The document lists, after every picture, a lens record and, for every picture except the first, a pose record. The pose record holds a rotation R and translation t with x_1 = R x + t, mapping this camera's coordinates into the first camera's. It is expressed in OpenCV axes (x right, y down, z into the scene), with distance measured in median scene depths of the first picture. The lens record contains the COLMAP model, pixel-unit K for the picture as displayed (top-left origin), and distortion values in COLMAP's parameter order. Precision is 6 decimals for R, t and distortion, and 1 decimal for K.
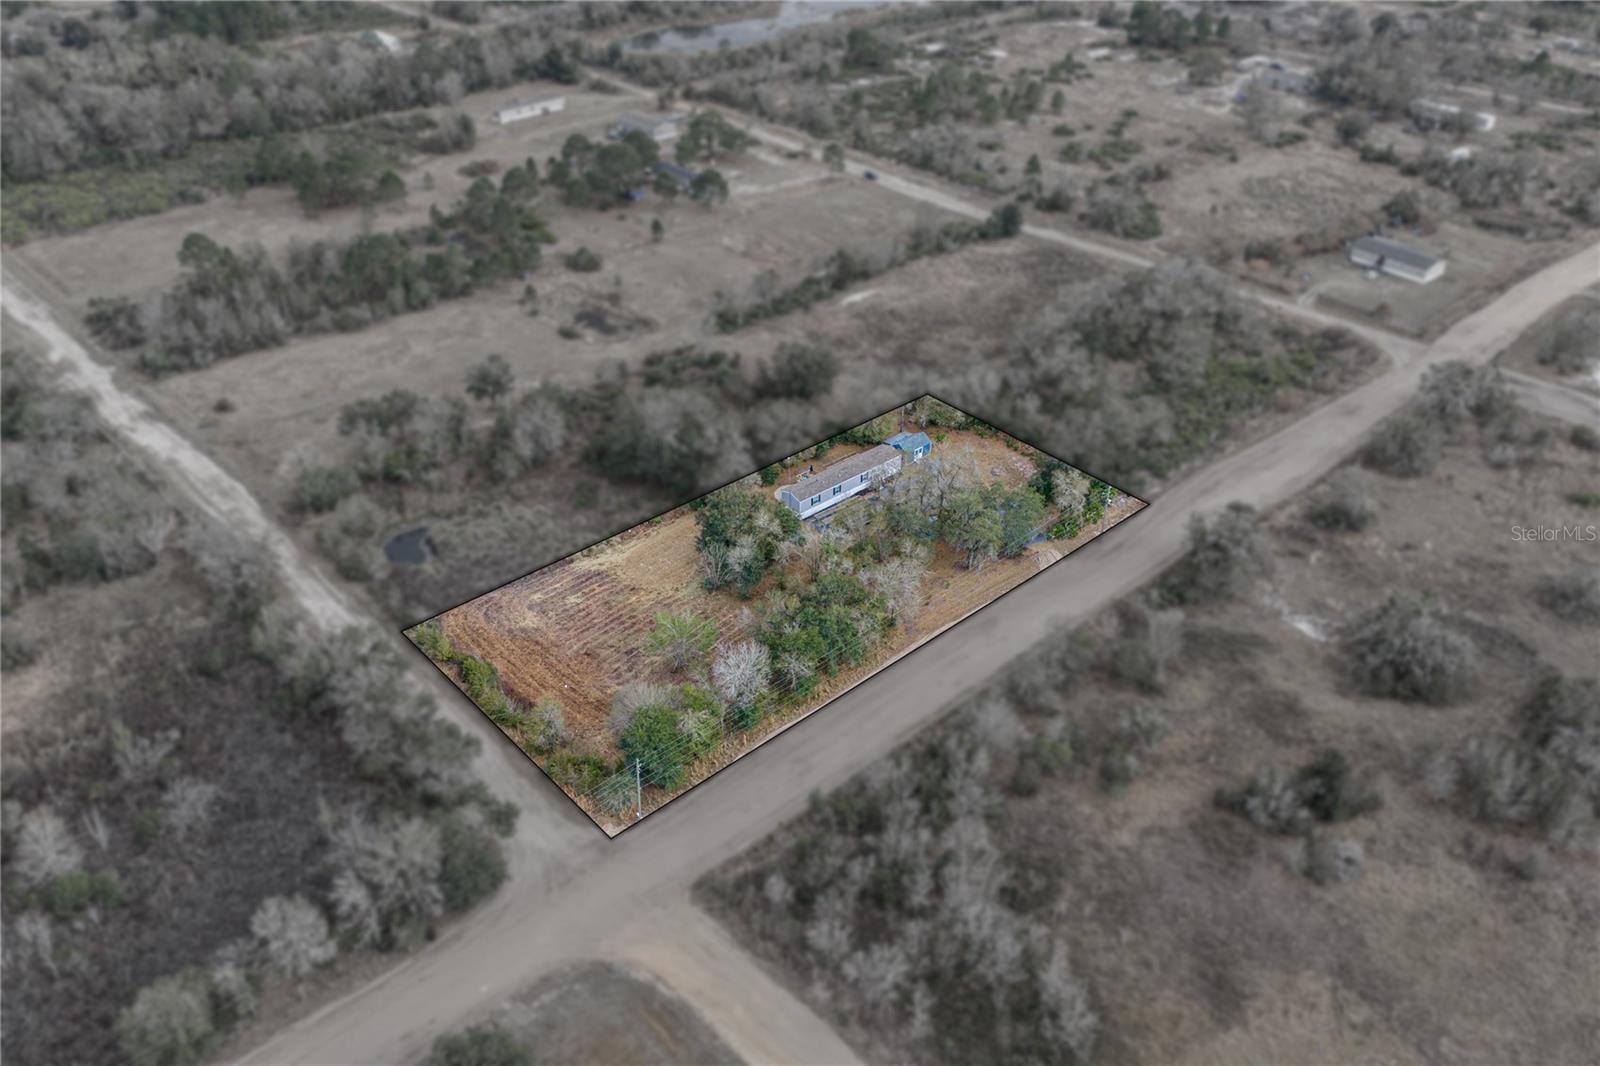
lens RADIAL K [[1347.6, 0, 792.6], [0, 1347.6, 533.0], [0, 0, 1]] dist [0.030352, -0.051735]
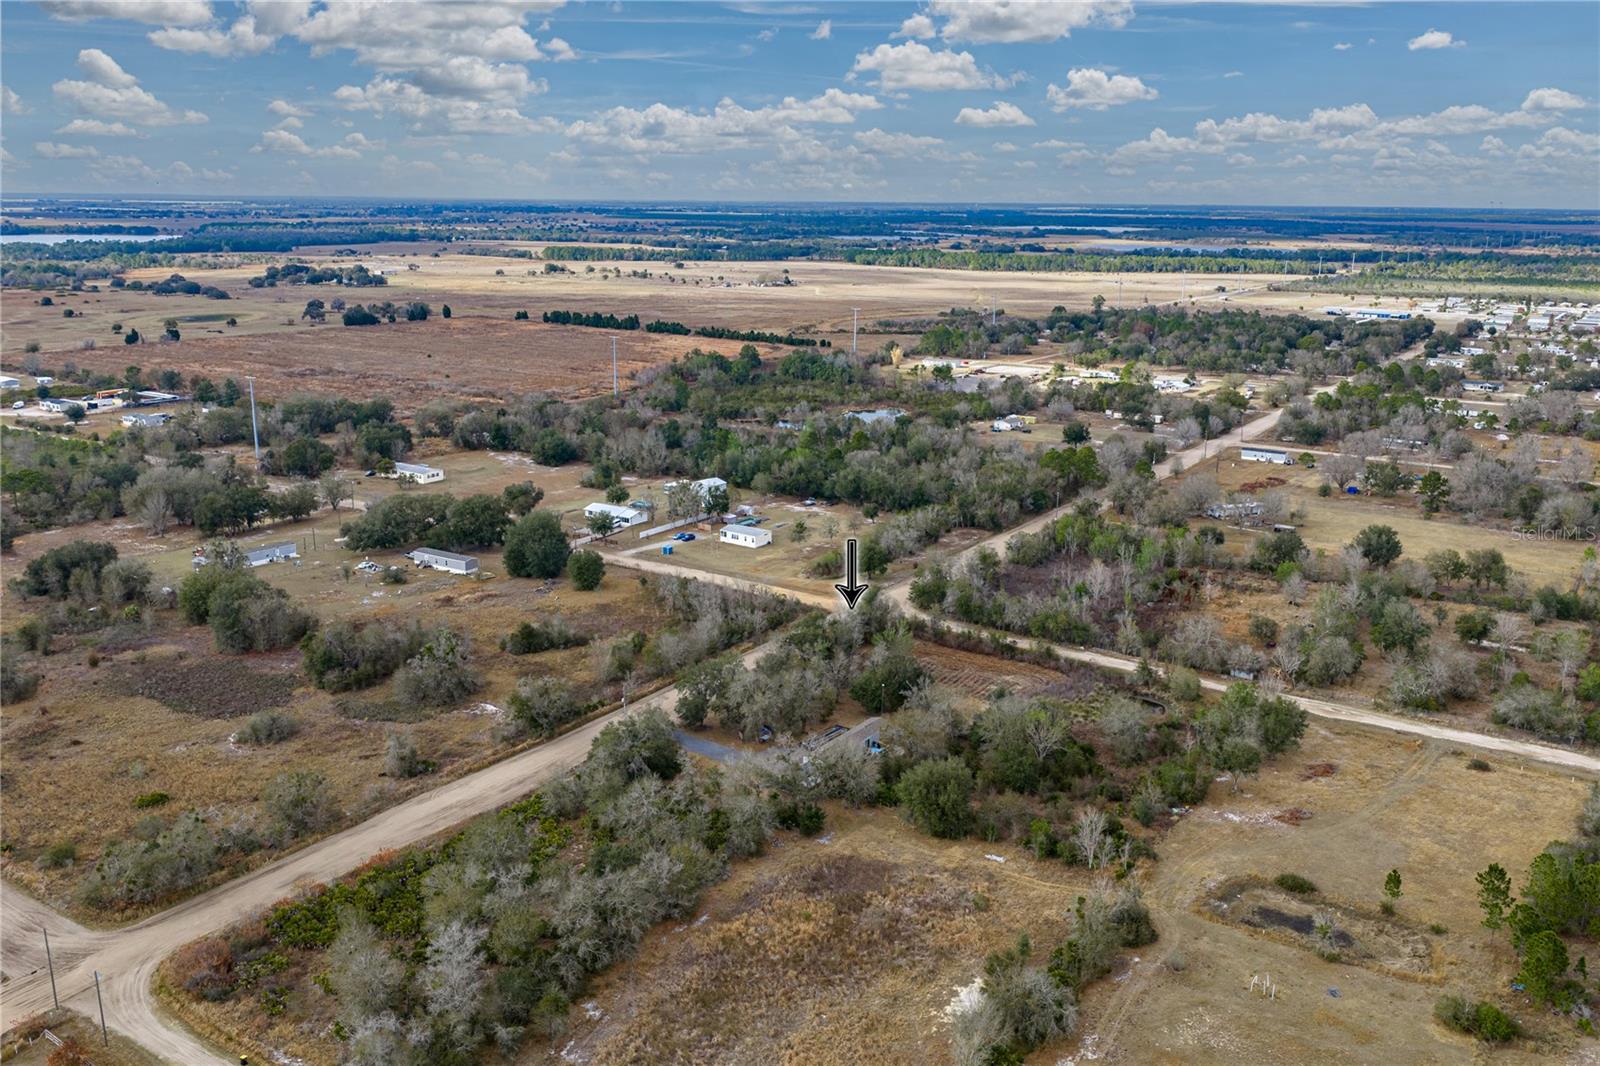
lens RADIAL K [[1317.8, 0, 806.5], [0, 1317.8, 536.1], [0, 0, 1]] dist [0.012109, -0.016405]
pose [[-0.973161, 0.050037, -0.224618, 0.296813], [-0.131245, 0.681086, 0.720345, -0.911280], [0.189028, 0.730492, -0.656240, 1.526350]]
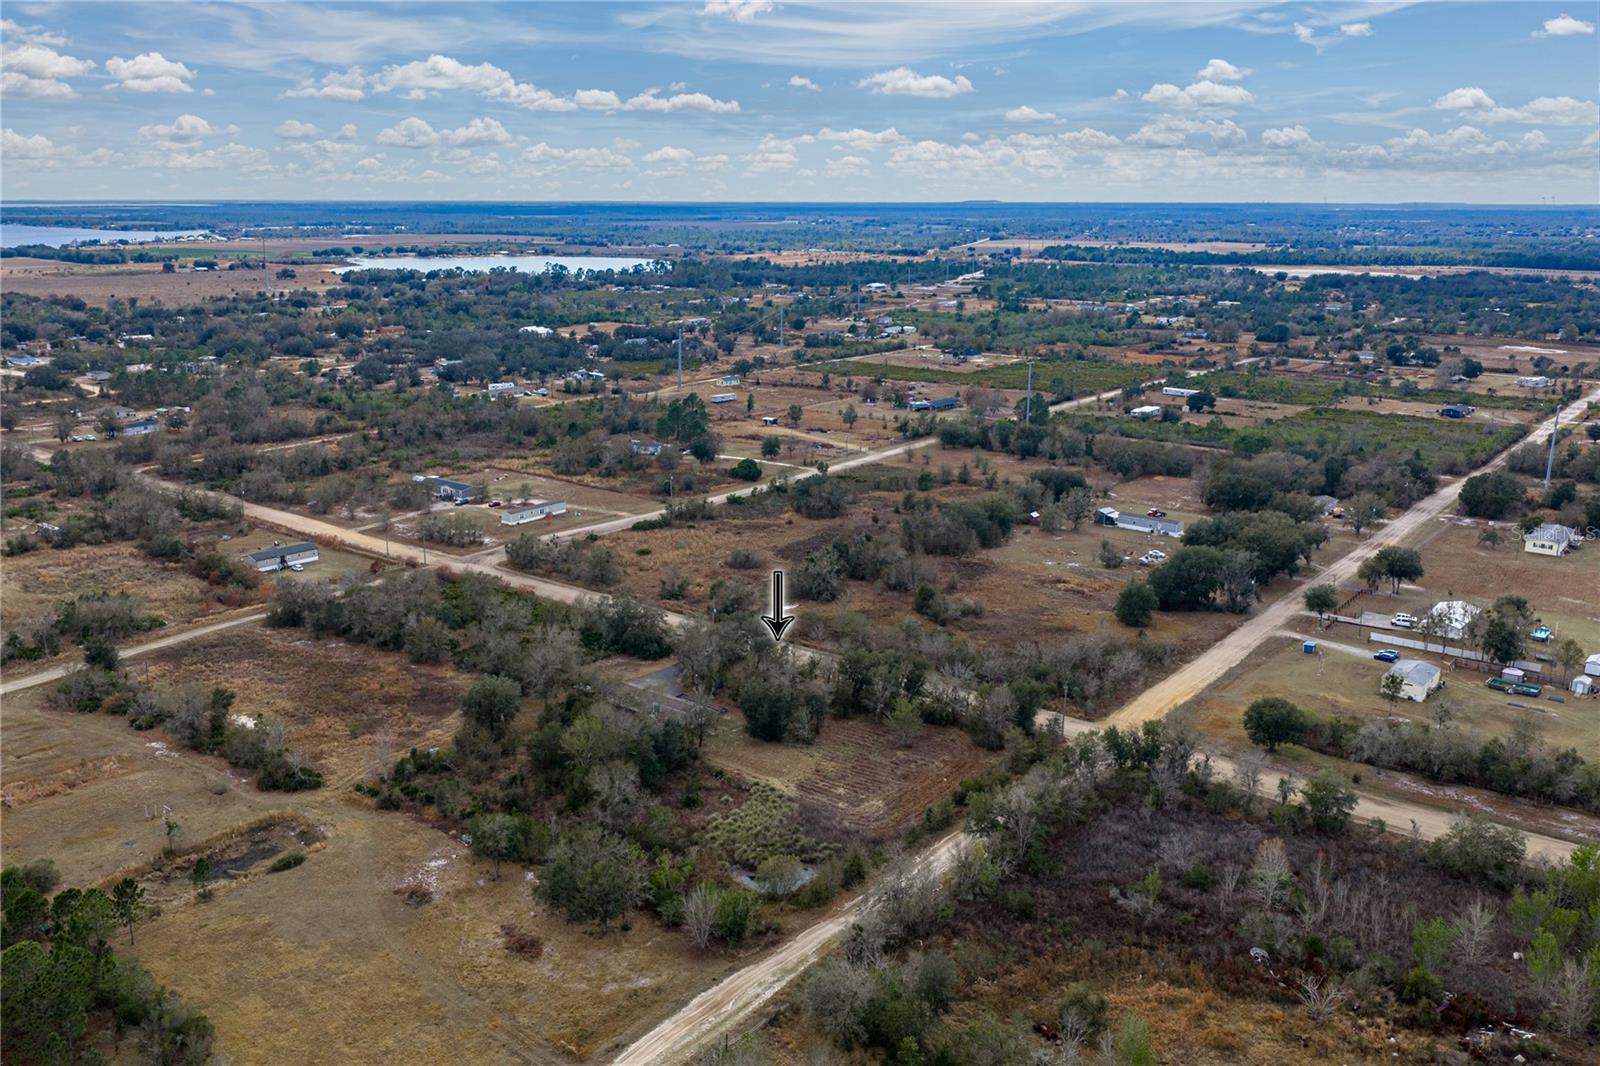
lens RADIAL K [[1317.8, 0, 806.5], [0, 1317.8, 536.1], [0, 0, 1]] dist [0.012109, -0.016405]
pose [[-0.181996, -0.246160, 0.951989, -1.052994], [0.528995, 0.791605, 0.305820, -0.437070], [-0.828880, 0.559255, -0.013852, 0.785857]]
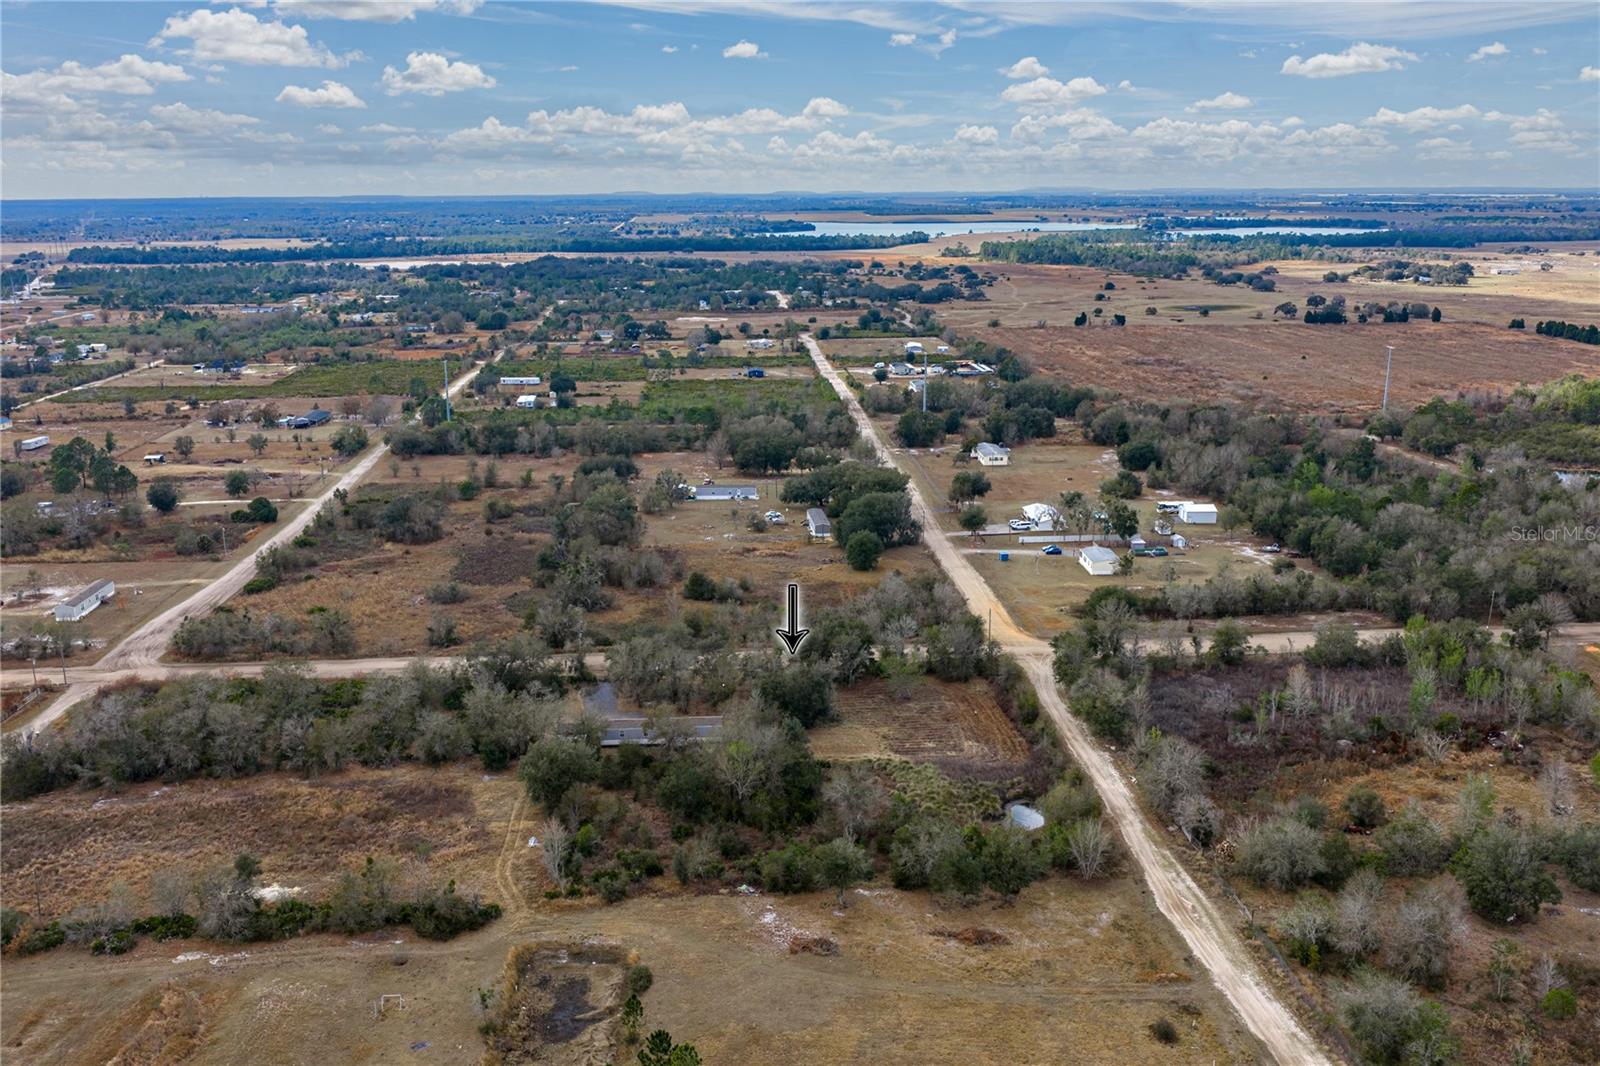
lens RADIAL K [[1347.6, 0, 792.6], [0, 1347.6, 533.0], [0, 0, 1]] dist [0.030352, -0.051735]
pose [[-0.786783, -0.146968, 0.599477, -0.687504], [0.340455, 0.706794, 0.620107, -0.799201], [-0.514843, 0.691985, -0.506057, 1.353584]]
